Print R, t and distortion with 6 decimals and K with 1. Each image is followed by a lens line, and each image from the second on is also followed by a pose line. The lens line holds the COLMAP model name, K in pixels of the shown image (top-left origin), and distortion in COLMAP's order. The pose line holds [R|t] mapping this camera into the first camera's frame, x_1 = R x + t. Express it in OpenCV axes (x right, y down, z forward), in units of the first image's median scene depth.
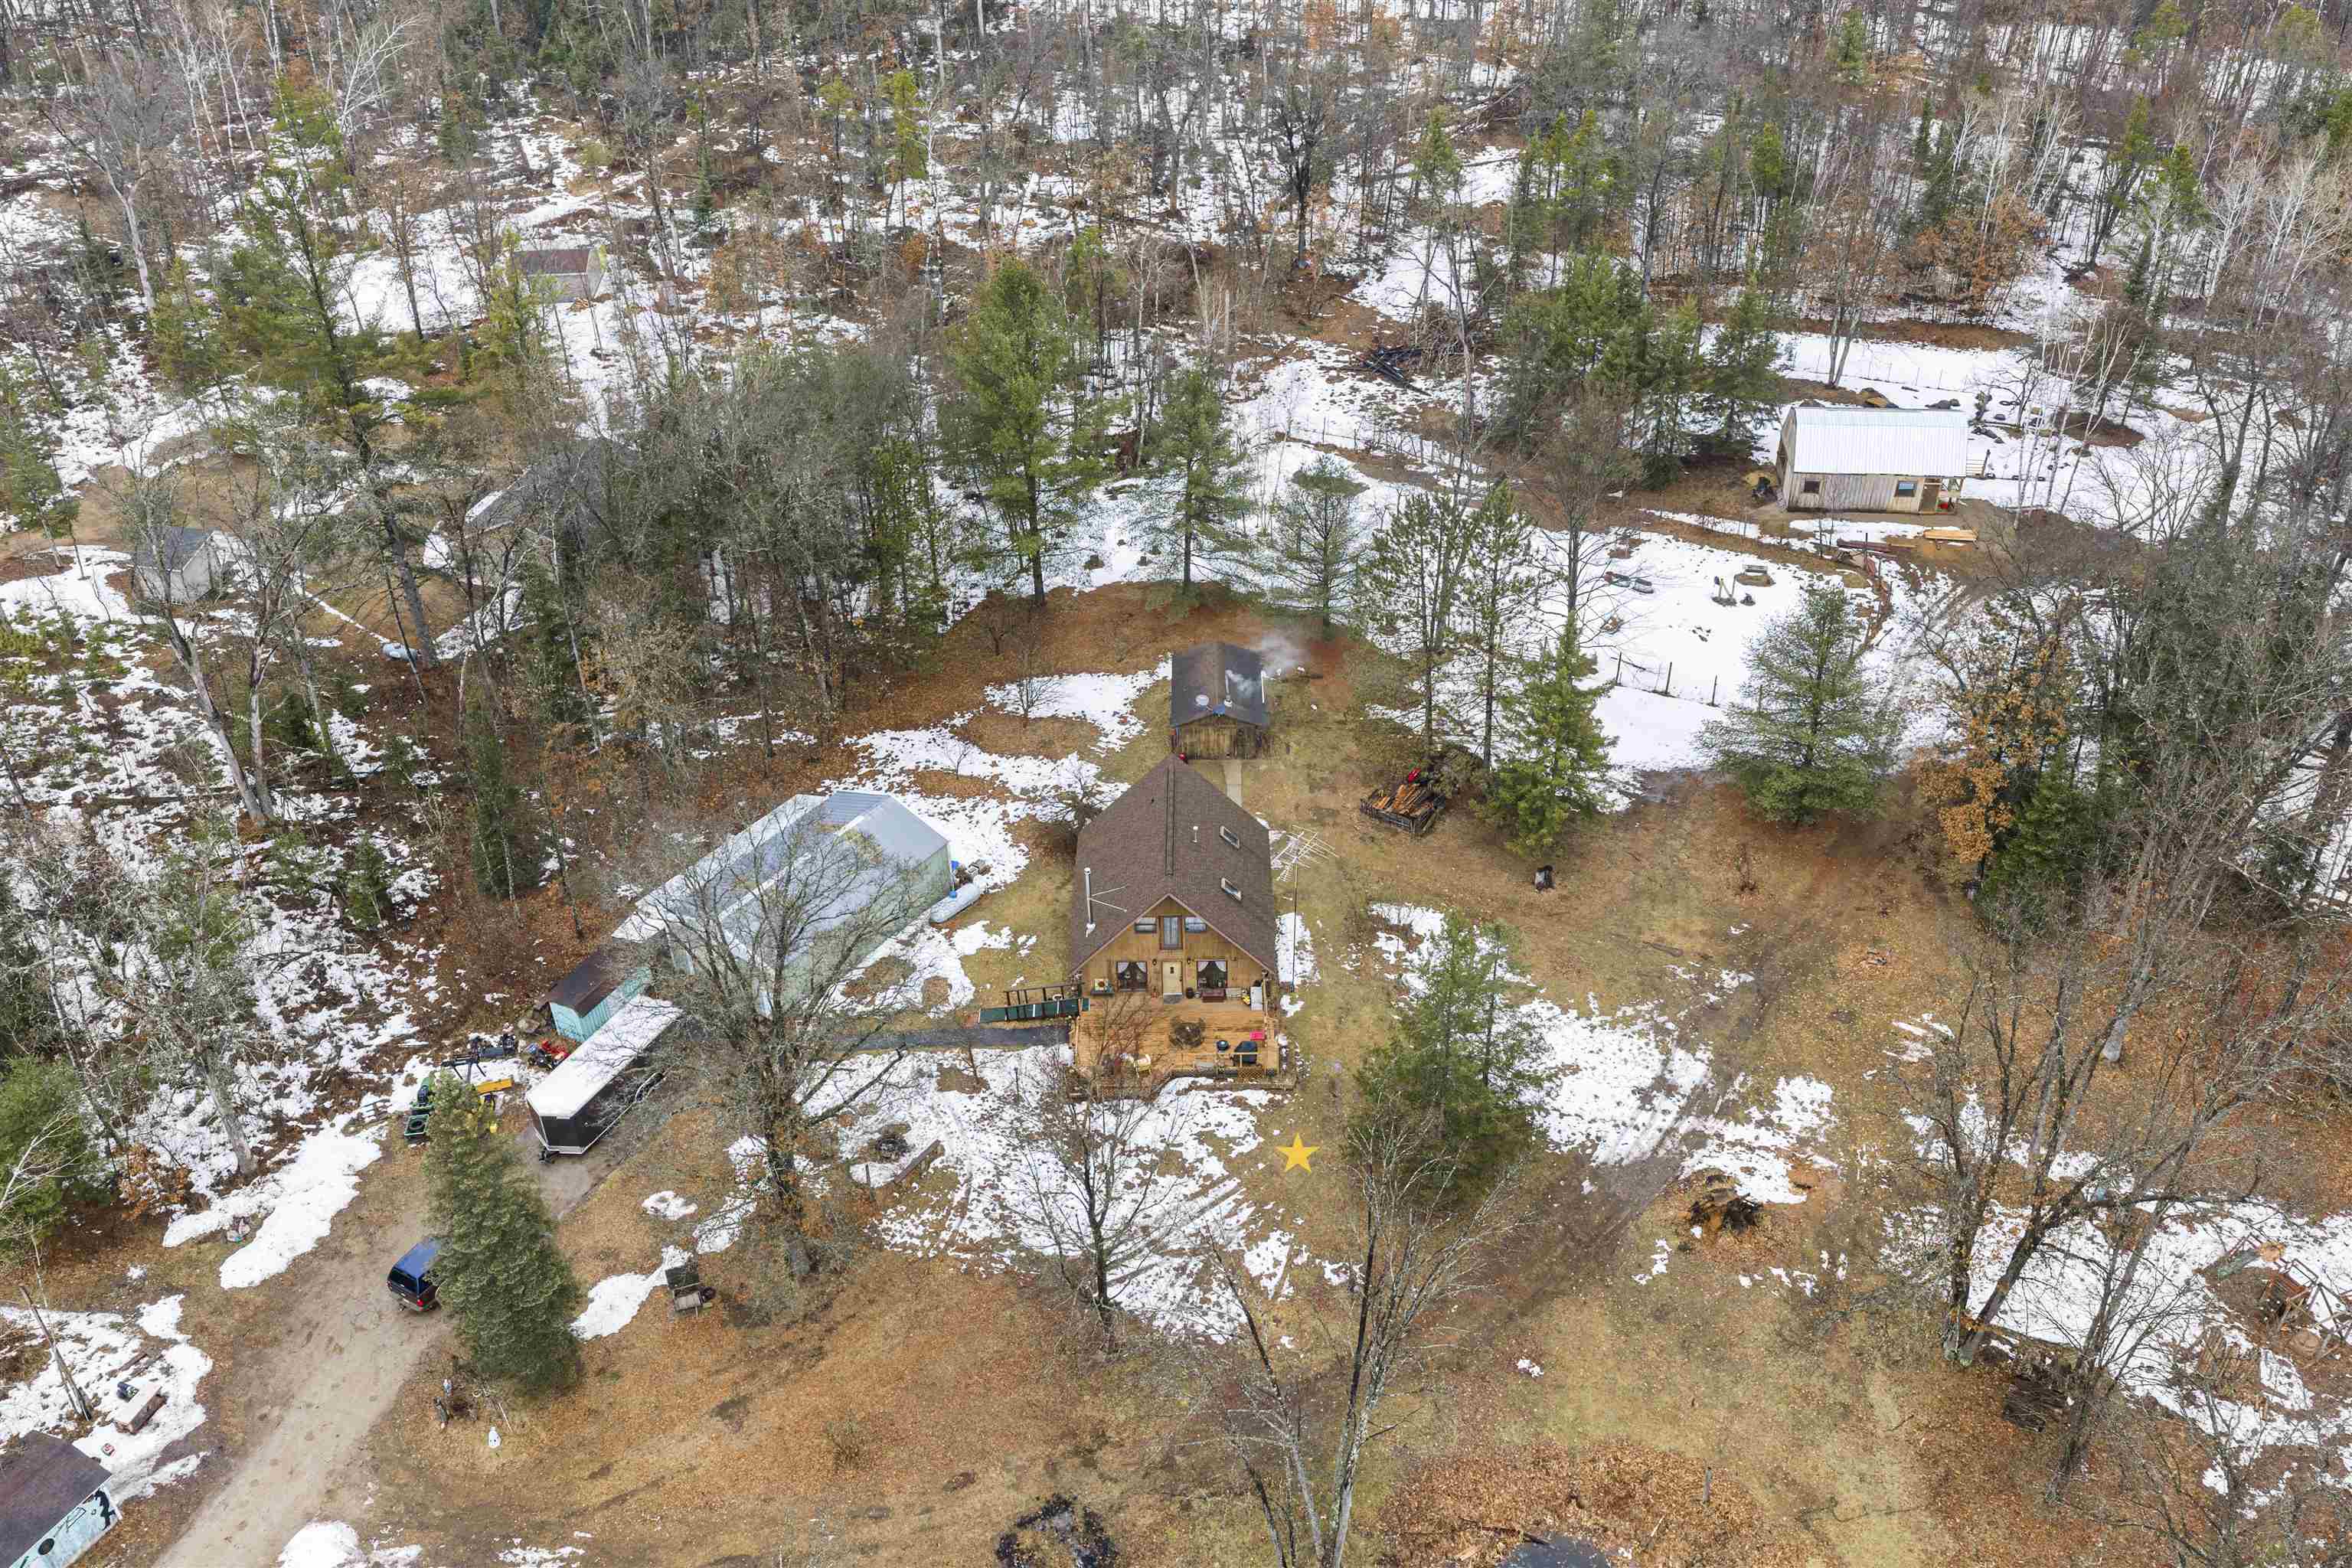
lens RADIAL K [[1922.3, 0, 1176.0], [0, 1922.3, 784.0], [0, 0, 1]] dist [0.005355, 0.001077]
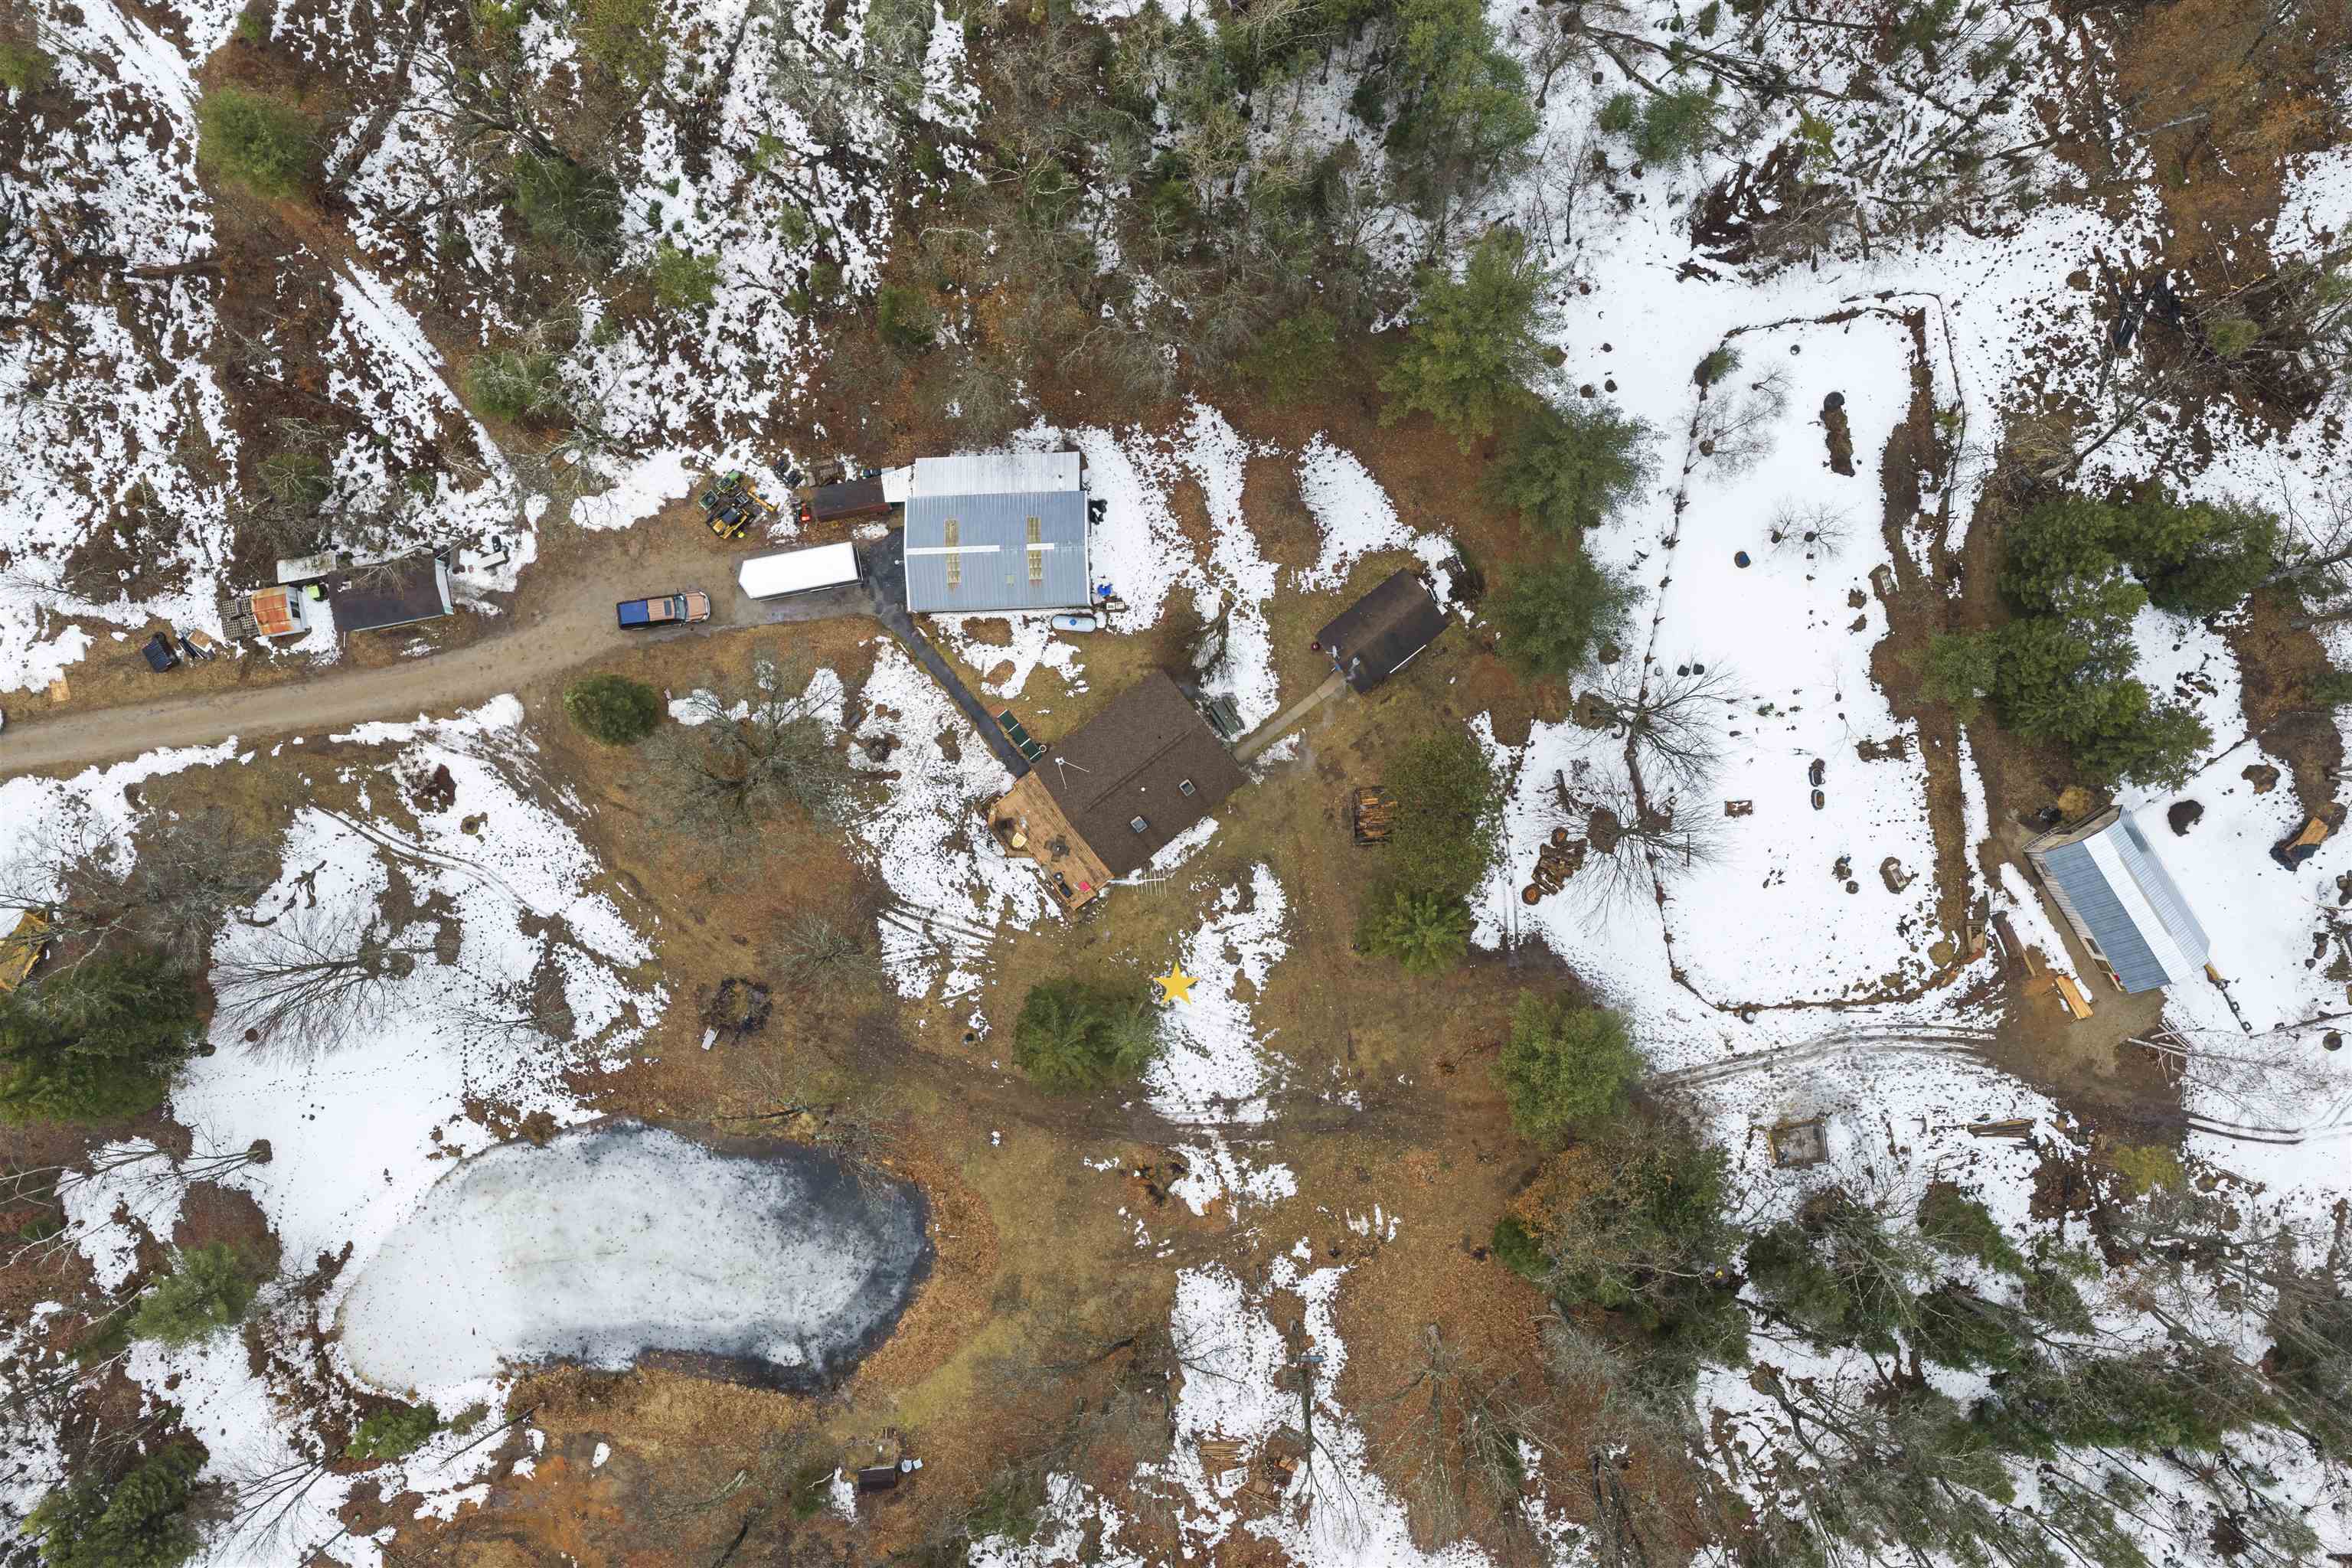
lens RADIAL K [[1917.7, 0, 1176.0], [0, 1917.7, 784.0], [0, 0, 1]] dist [0.014577, 0.000341]
pose [[0.611176, 0.791490, 0.002770, 0.018576], [-0.462557, 0.354335, 0.812704, -1.149484], [0.642266, -0.497986, 0.582670, 0.205107]]
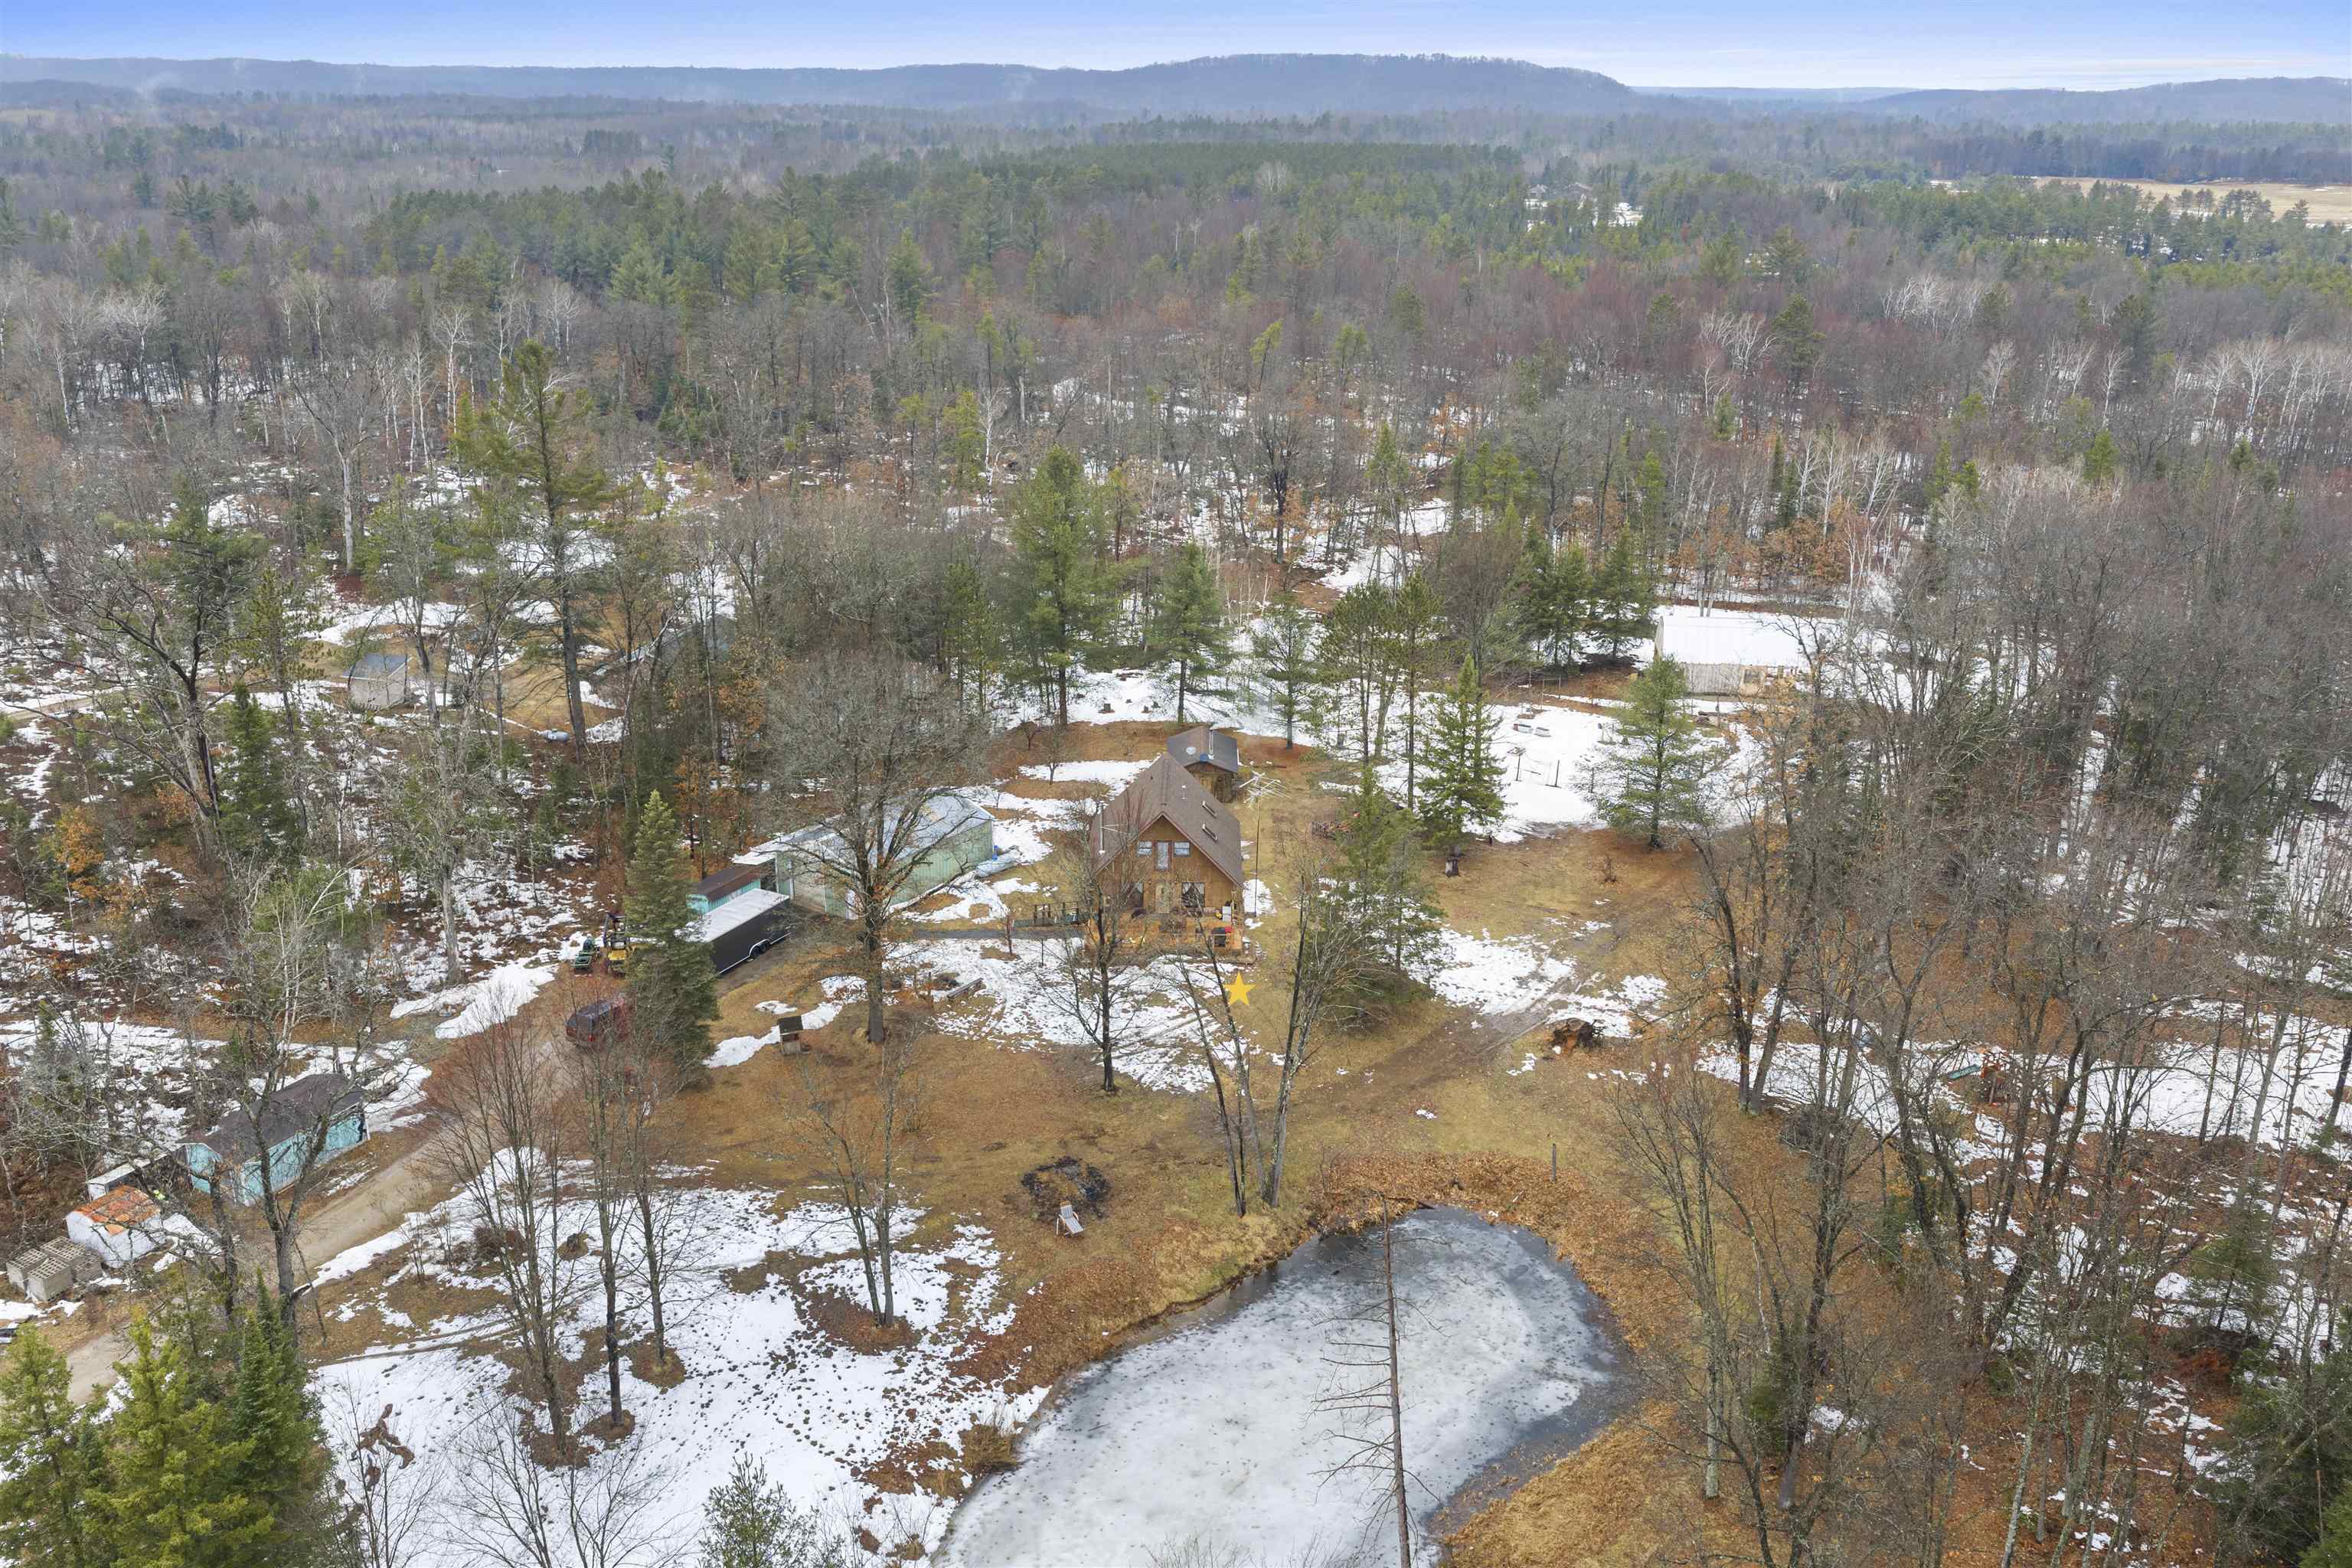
lens RADIAL K [[1917.7, 0, 1176.0], [0, 1917.7, 784.0], [0, 0, 1]] dist [0.014577, 0.000341]
pose [[0.999494, 0.031734, 0.002206, 0.001858], [-0.030044, 0.964491, -0.262400, 0.376484], [-0.010454, 0.262201, 0.964957, -0.284306]]
